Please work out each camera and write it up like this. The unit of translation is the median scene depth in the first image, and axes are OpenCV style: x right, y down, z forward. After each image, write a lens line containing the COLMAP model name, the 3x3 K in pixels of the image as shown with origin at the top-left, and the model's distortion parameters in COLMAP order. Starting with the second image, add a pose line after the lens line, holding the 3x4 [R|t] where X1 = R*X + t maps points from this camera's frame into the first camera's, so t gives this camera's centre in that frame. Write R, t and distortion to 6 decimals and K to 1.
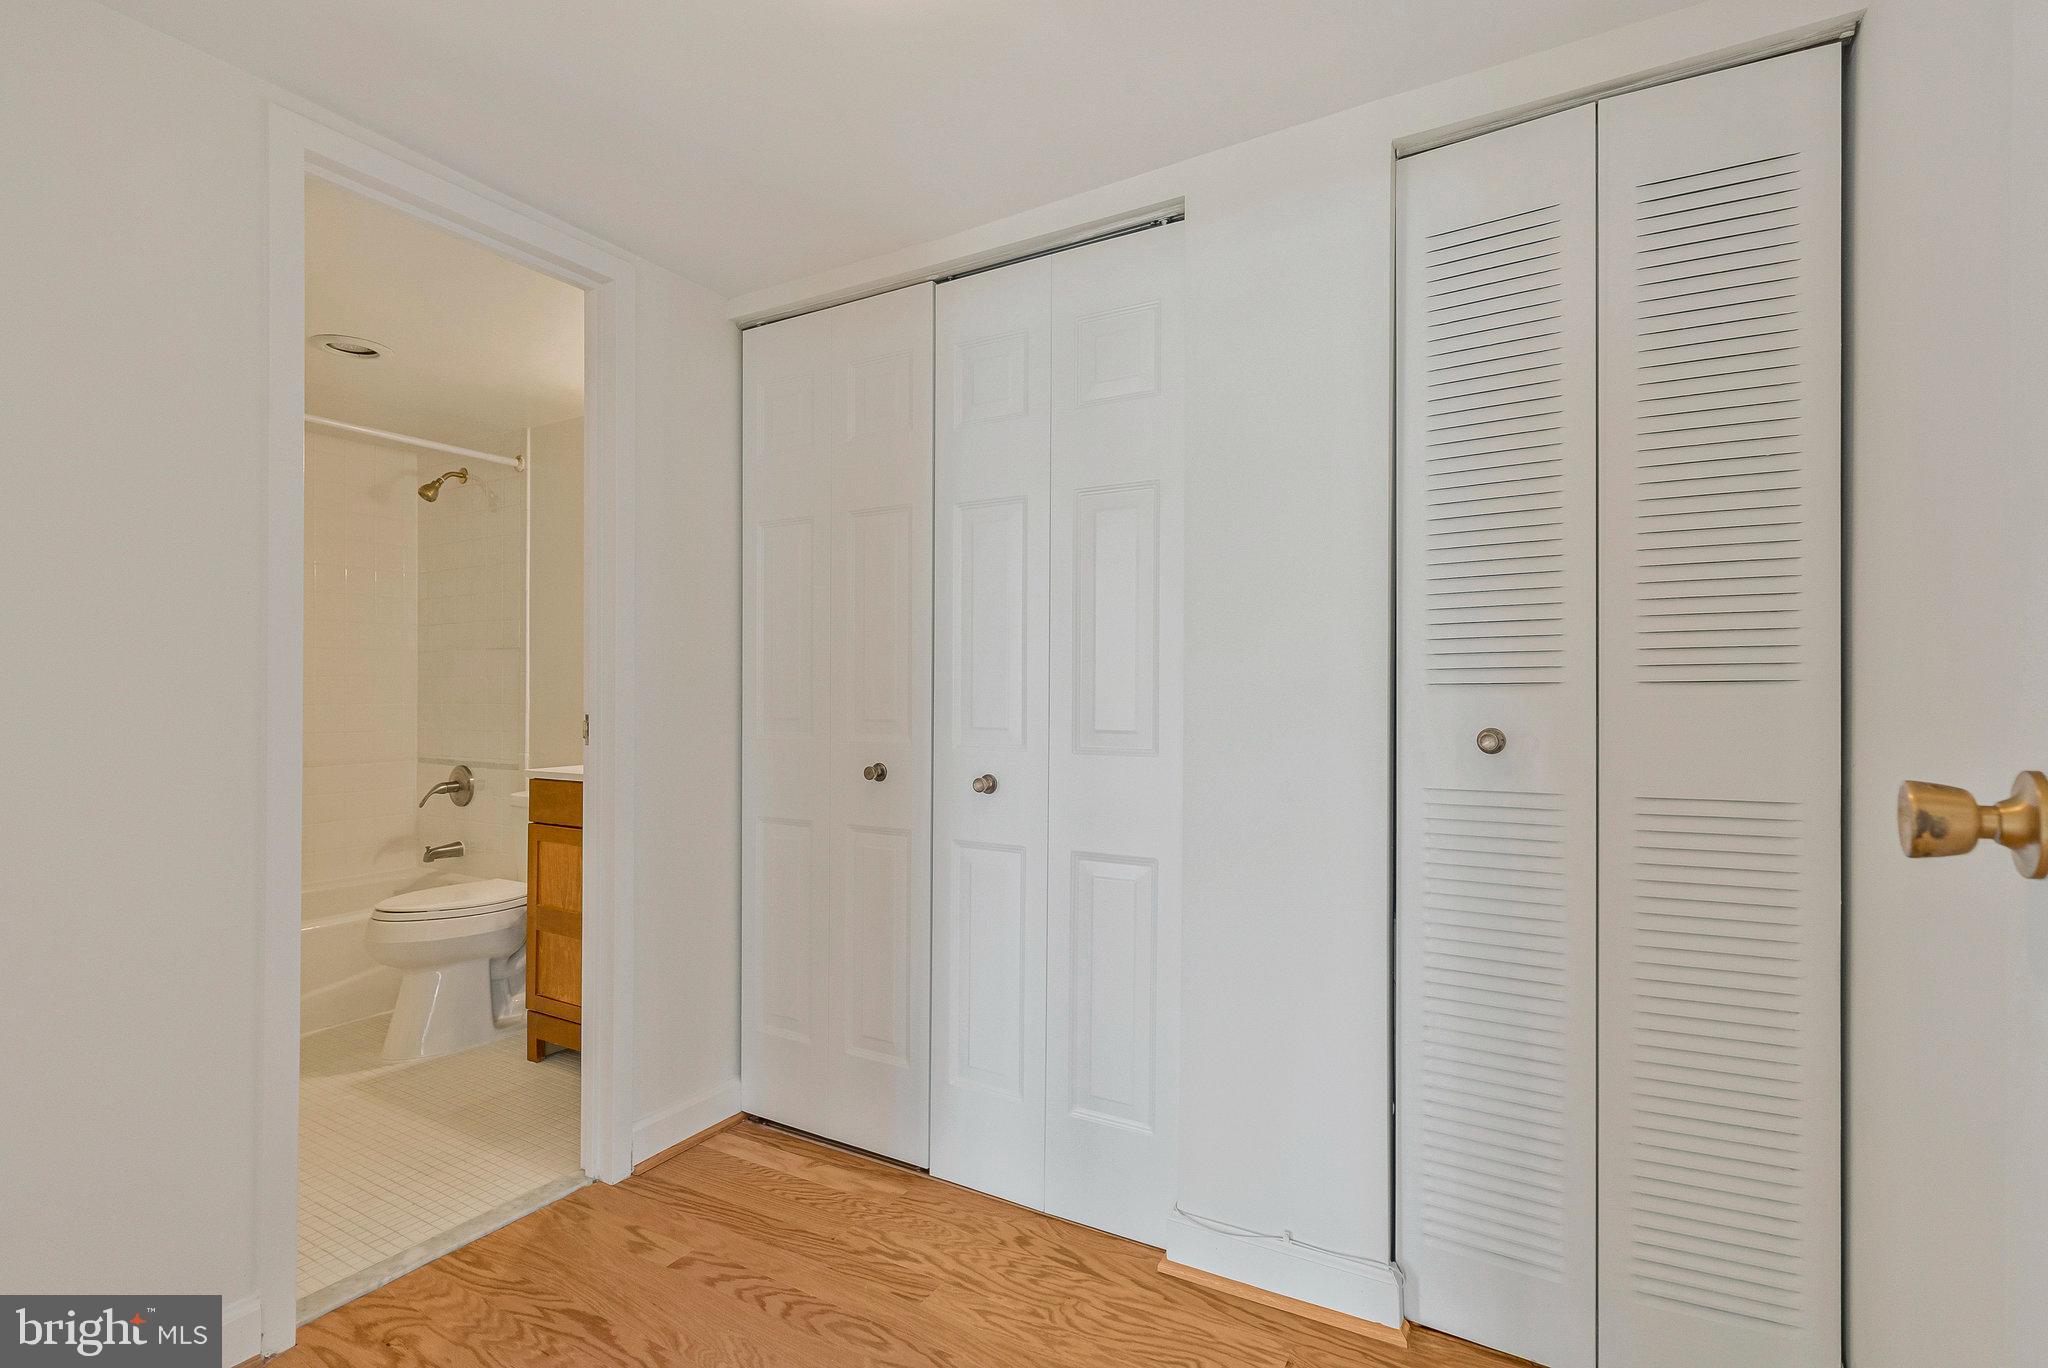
lens RADIAL K [[946.7, 0, 1002.7], [0, 946.7, 689.8], [0, 0, 1]] dist [-0.008608, 0.003461]
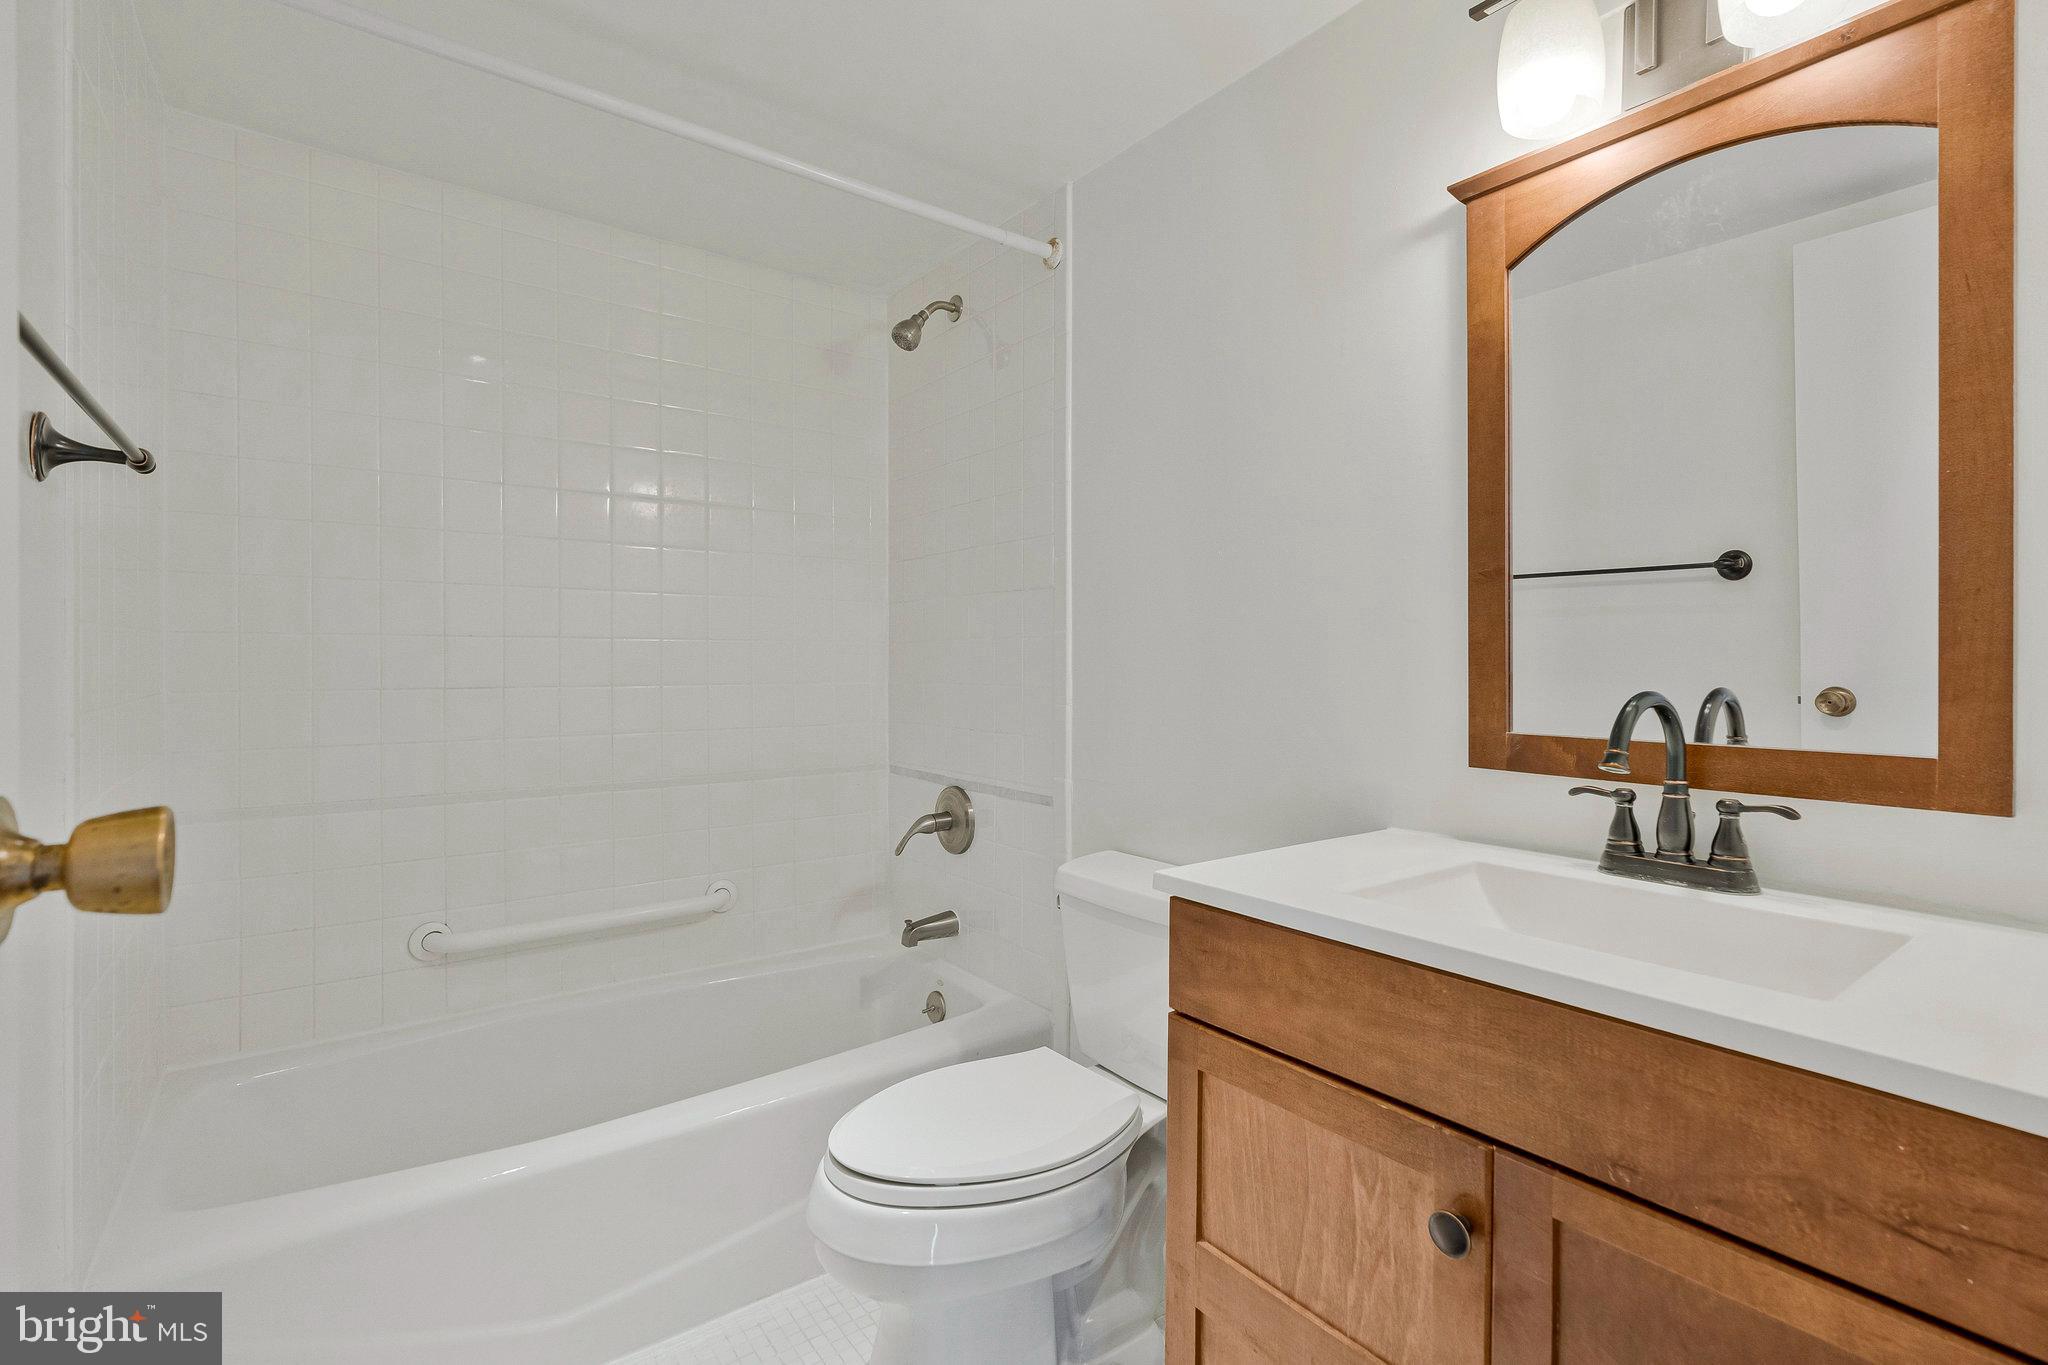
lens RADIAL K [[946.7, 0, 1034.7], [0, 946.7, 670.1], [0, 0, 1]] dist [-0.008608, 0.003461]
pose [[0.928094, 0.005345, -0.372307, -0.305556], [0.000967, 0.999859, 0.016767, -0.004722], [0.372345, -0.015921, 0.927958, 0.464731]]
